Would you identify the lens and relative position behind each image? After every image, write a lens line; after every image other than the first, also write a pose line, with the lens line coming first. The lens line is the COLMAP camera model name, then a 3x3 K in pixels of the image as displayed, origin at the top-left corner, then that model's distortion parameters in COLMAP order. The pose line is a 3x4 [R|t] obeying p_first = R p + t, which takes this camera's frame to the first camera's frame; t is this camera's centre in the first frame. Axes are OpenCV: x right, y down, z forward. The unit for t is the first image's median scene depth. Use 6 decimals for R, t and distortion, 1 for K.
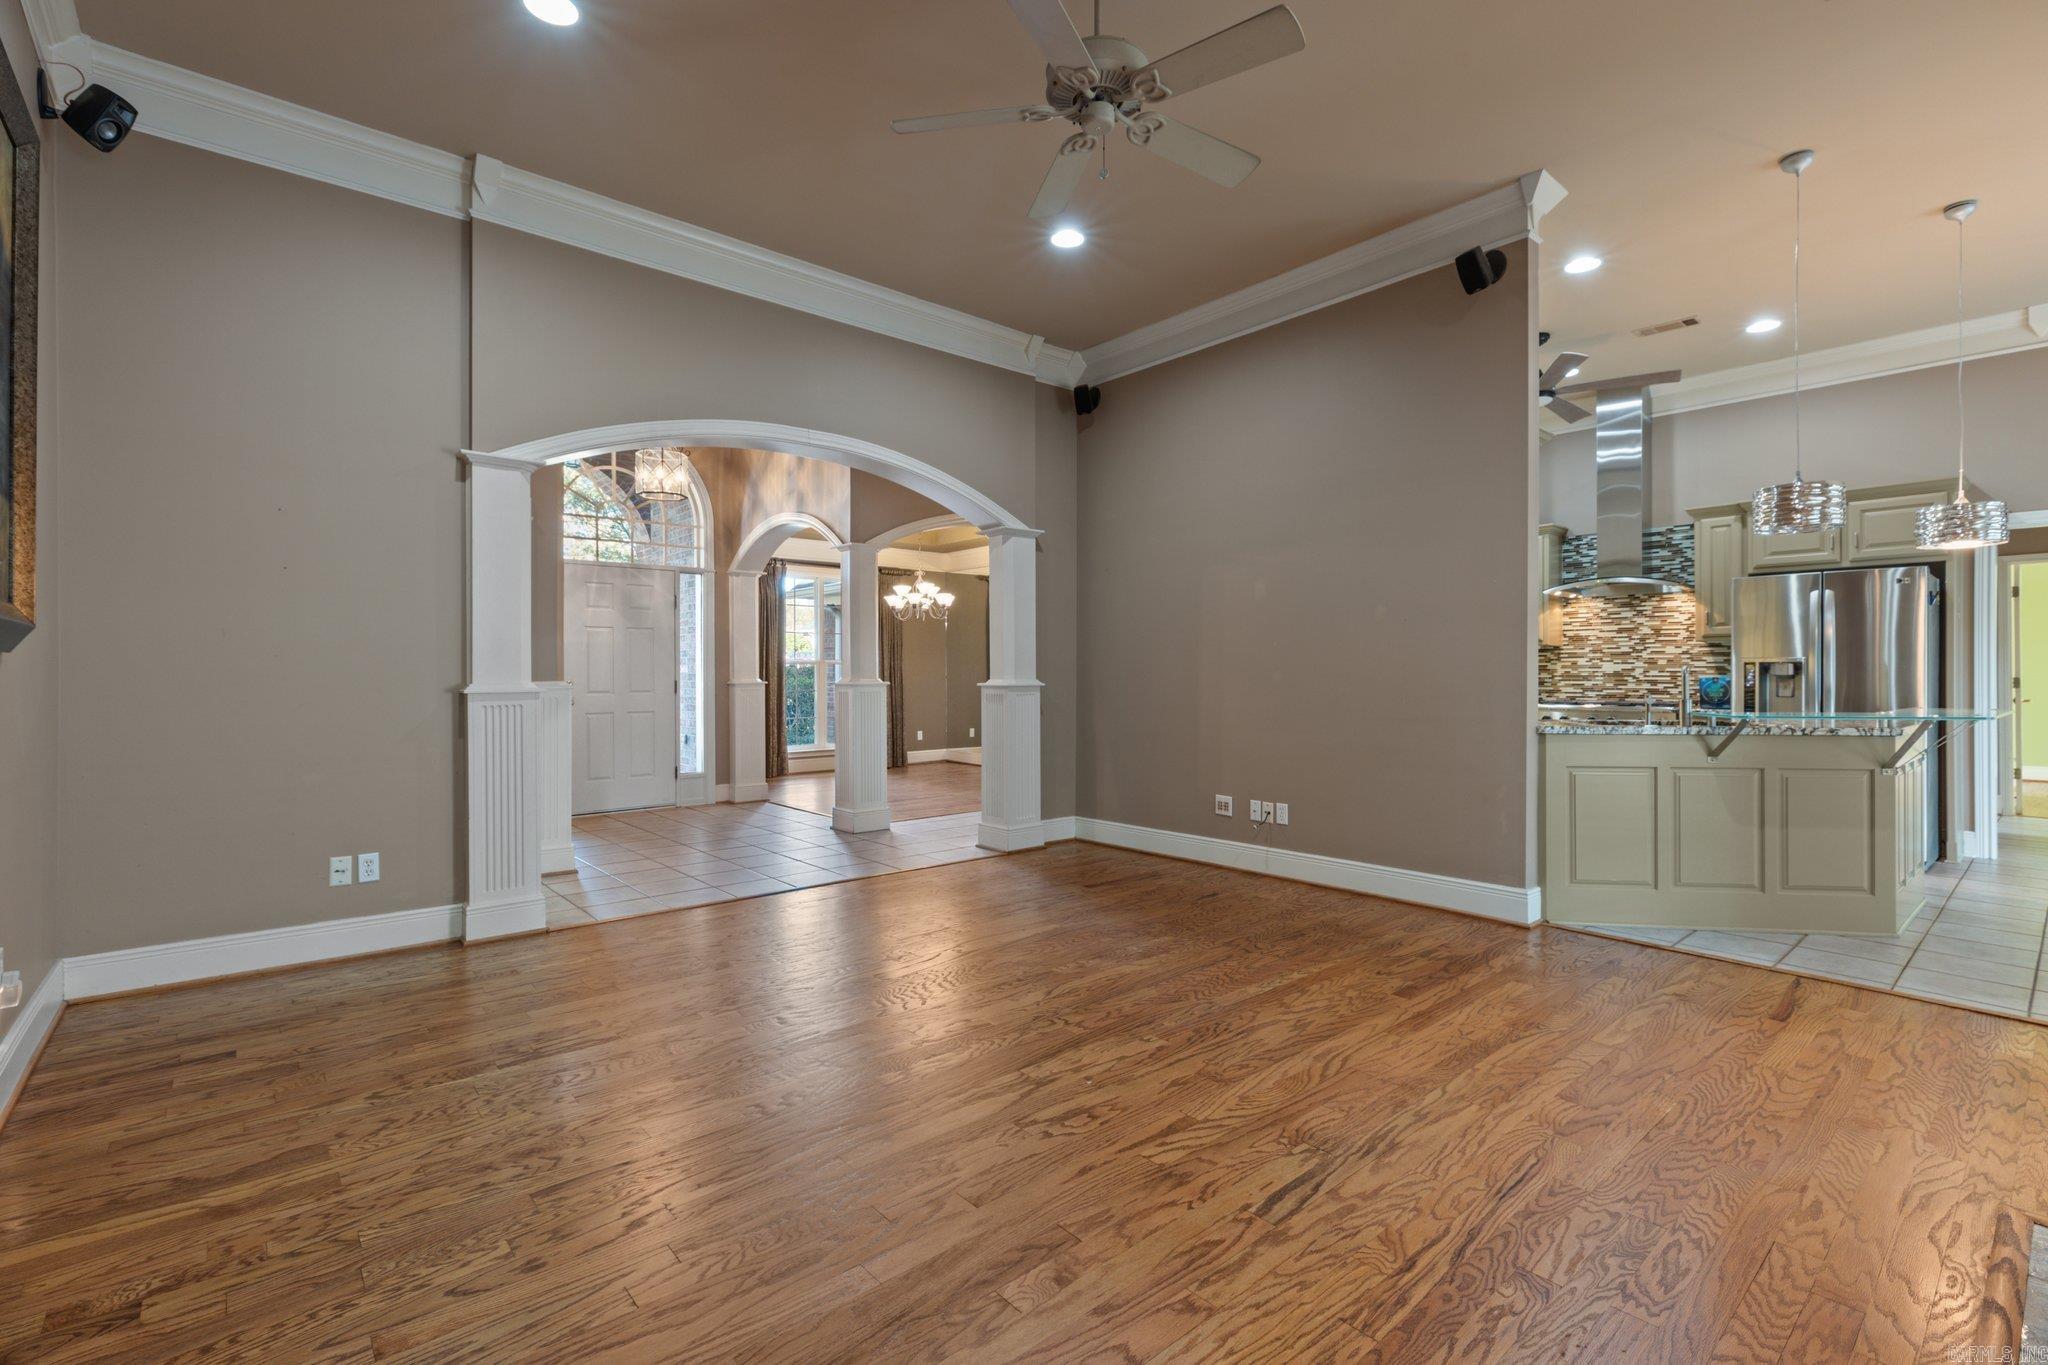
lens RADIAL K [[924.1, 0, 1028.0], [0, 924.1, 674.7], [0, 0, 1]] dist [0.002428, 0.001596]
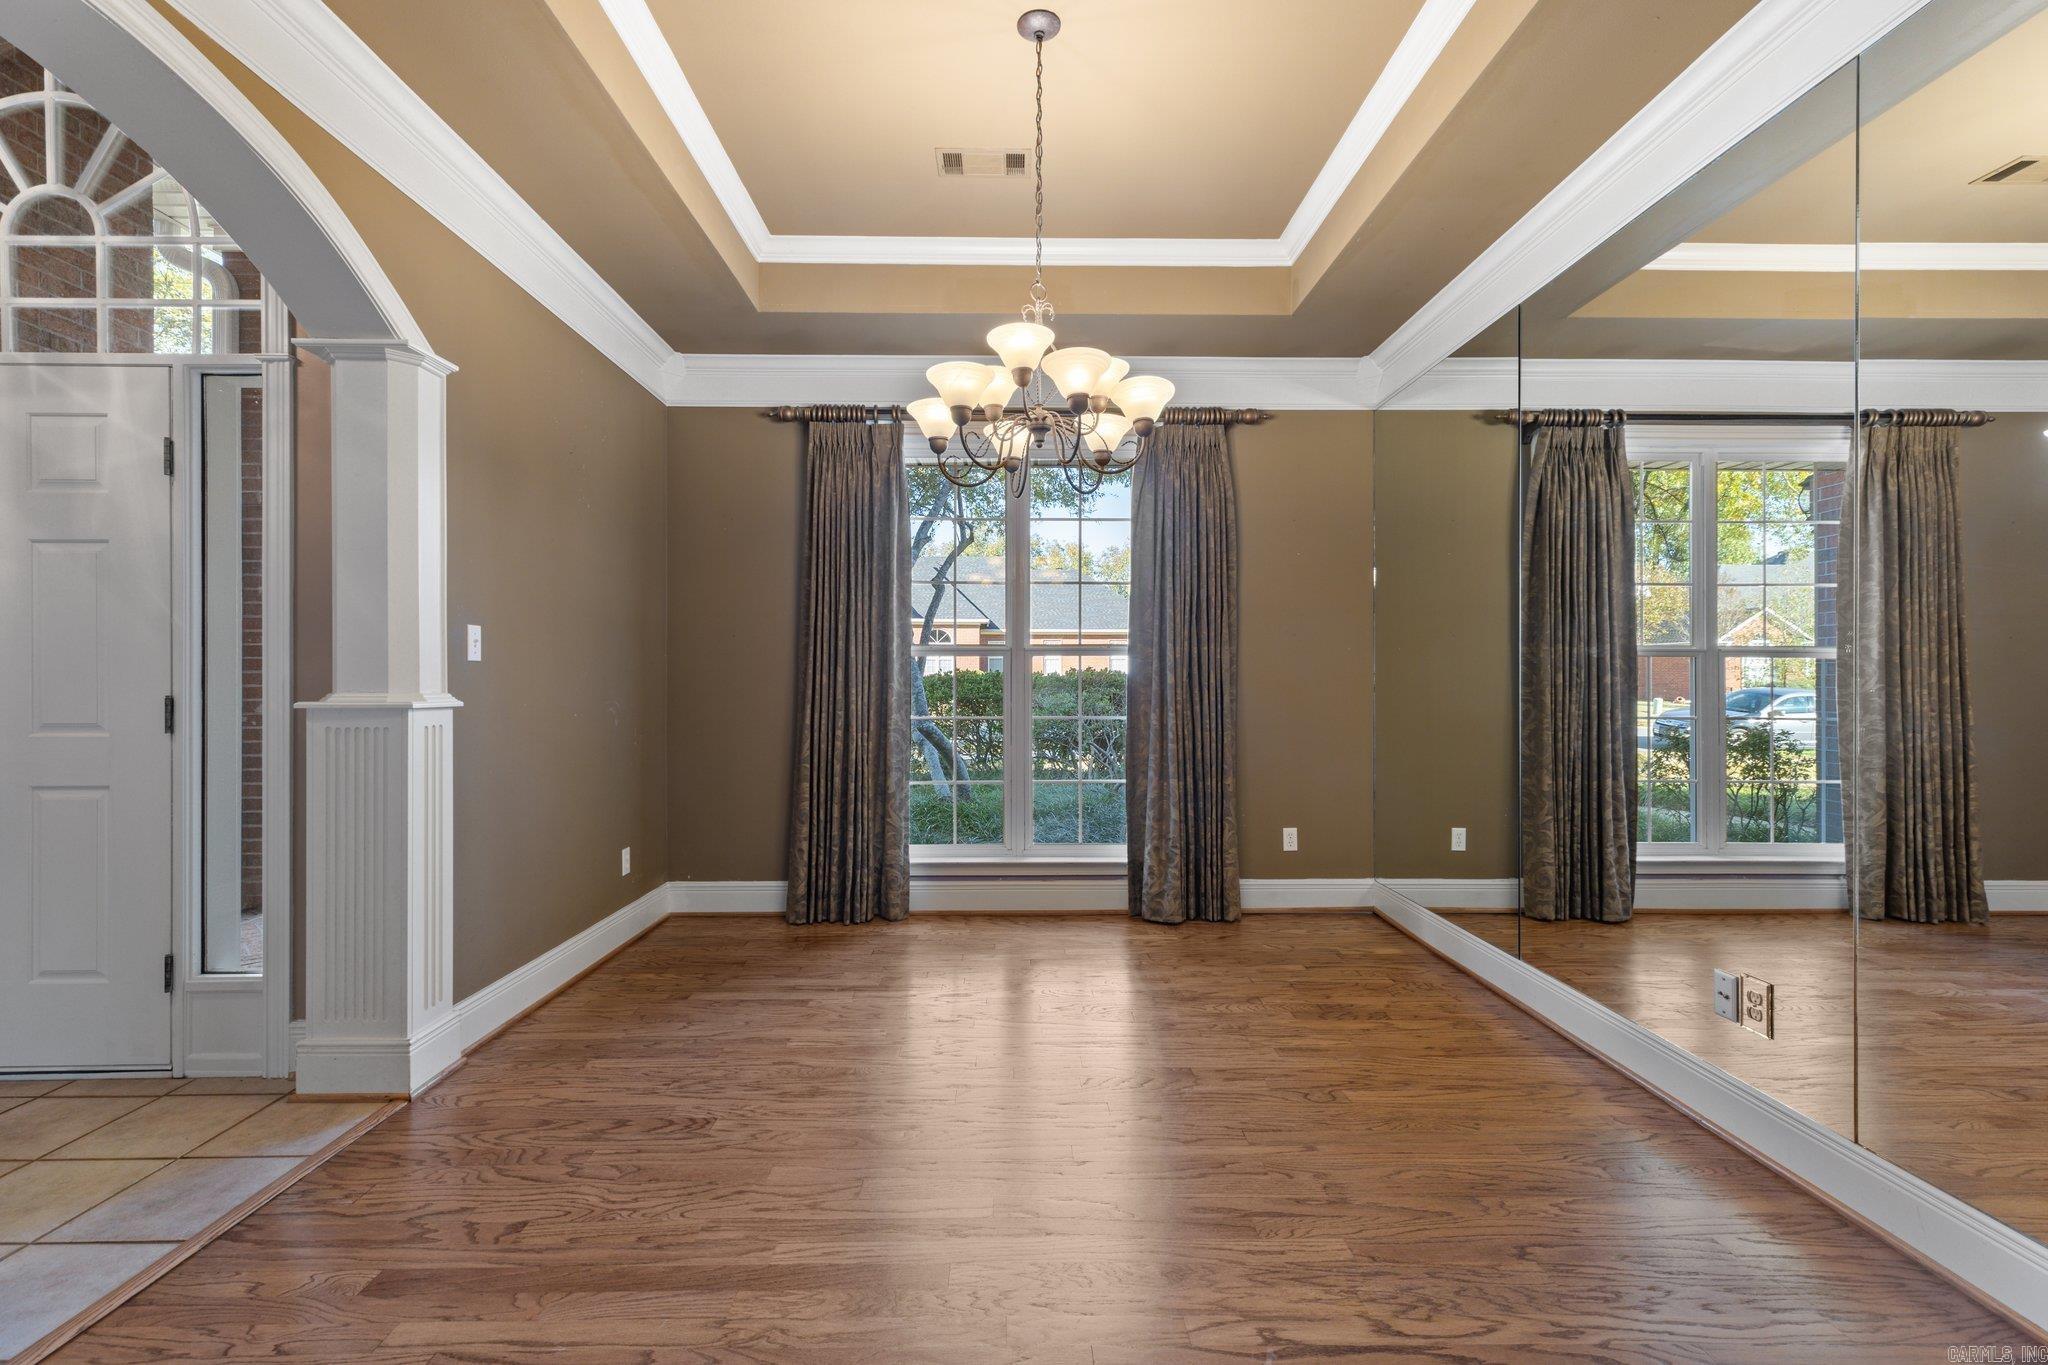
lens RADIAL K [[924.1, 0, 1024.9], [0, 924.1, 675.4], [0, 0, 1]] dist [0.002428, 0.001596]
pose [[0.767672, 0.002505, -0.640839, 0.172204], [-0.004398, 0.999989, -0.001359, -0.004766], [0.640828, 0.003861, 0.767674, 2.418571]]
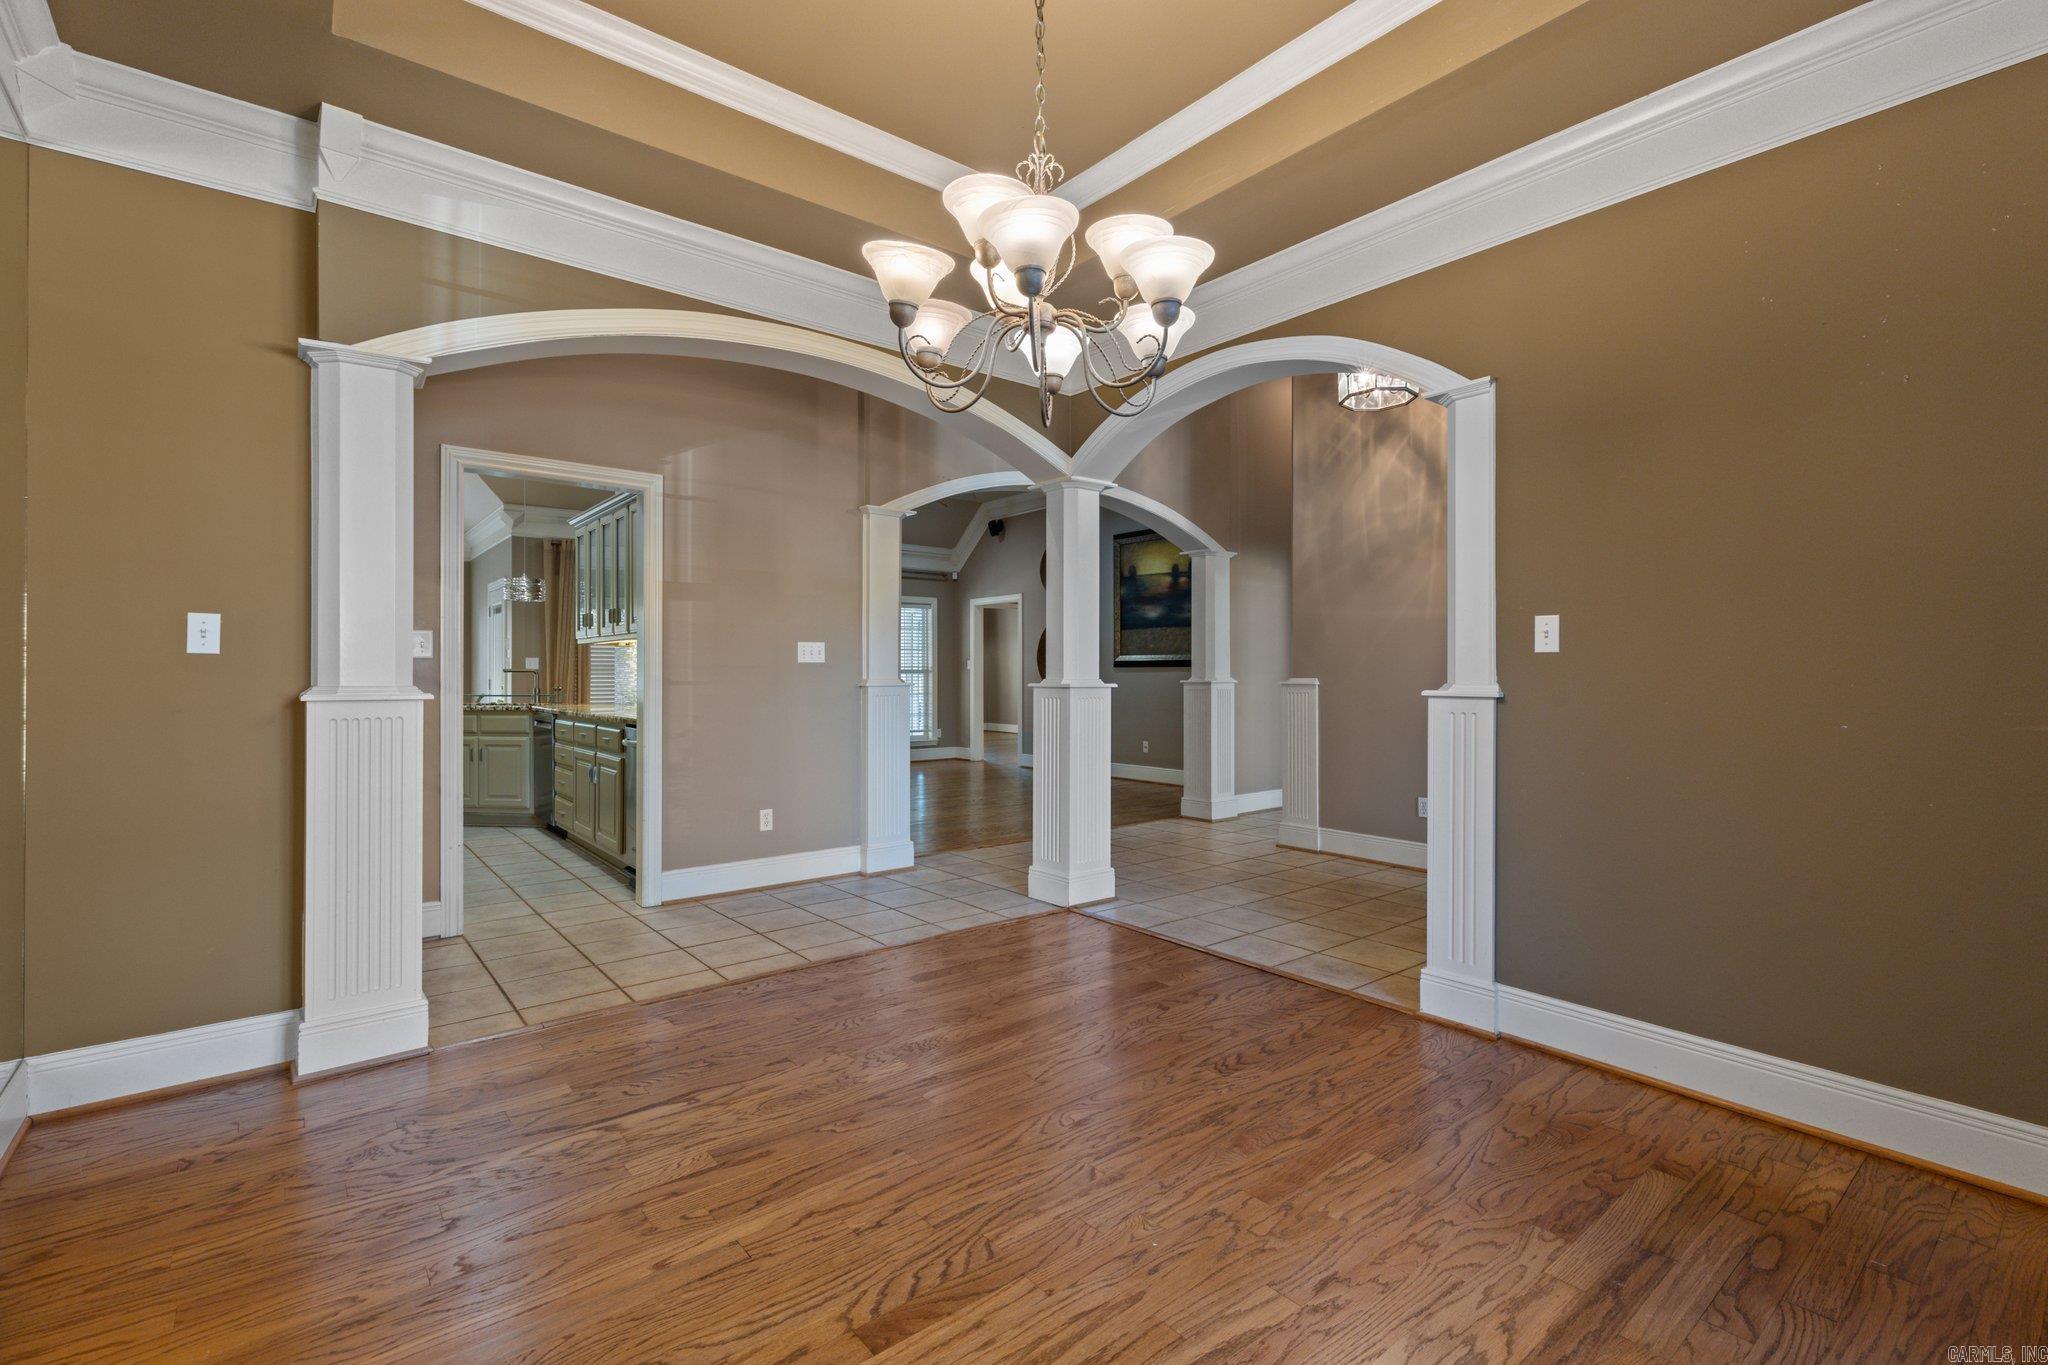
lens RADIAL K [[924.1, 0, 1032.9], [0, 924.1, 673.5], [0, 0, 1]] dist [0.002428, 0.001596]
pose [[-0.999741, 0.003558, 0.022458, -0.408104], [0.003564, 0.999994, 0.000214, -0.001475], [-0.022457, 0.000294, -0.999748, 3.792256]]
